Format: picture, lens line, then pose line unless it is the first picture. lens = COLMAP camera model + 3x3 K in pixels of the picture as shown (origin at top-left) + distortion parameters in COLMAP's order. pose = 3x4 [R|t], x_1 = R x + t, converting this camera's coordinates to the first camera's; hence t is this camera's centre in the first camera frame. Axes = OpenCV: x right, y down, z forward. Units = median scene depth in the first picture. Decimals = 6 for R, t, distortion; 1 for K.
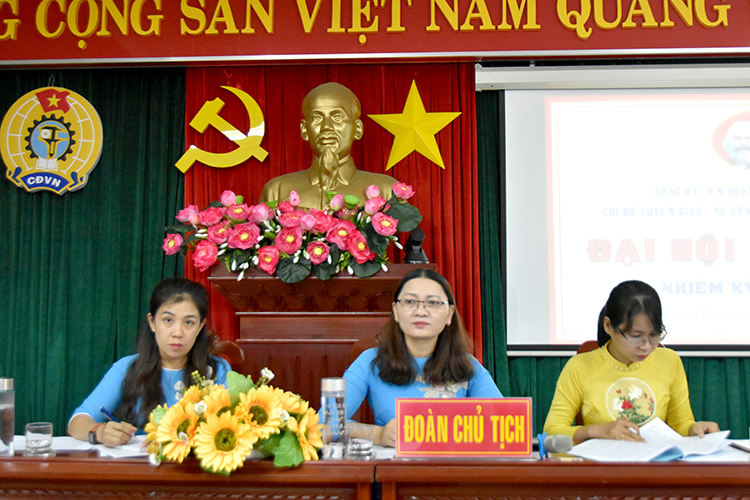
lens RADIAL K [[861.0, 0, 375.0], [0, 861.0, 250.0], [0, 0, 1]] dist [0.029911, 0.018900]
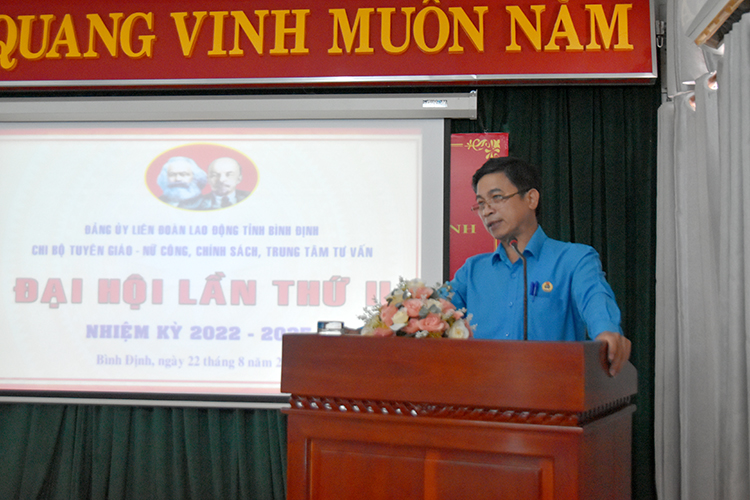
lens RADIAL K [[977.6, 0, 375.0], [0, 977.6, 250.0], [0, 0, 1]] dist [-0.013410, 0.051298]
pose [[0.997697, 0.013805, -0.066403, 0.711571], [-0.016962, 0.998741, -0.047212, 0.000334], [0.065668, 0.048230, 0.996675, -0.044890]]
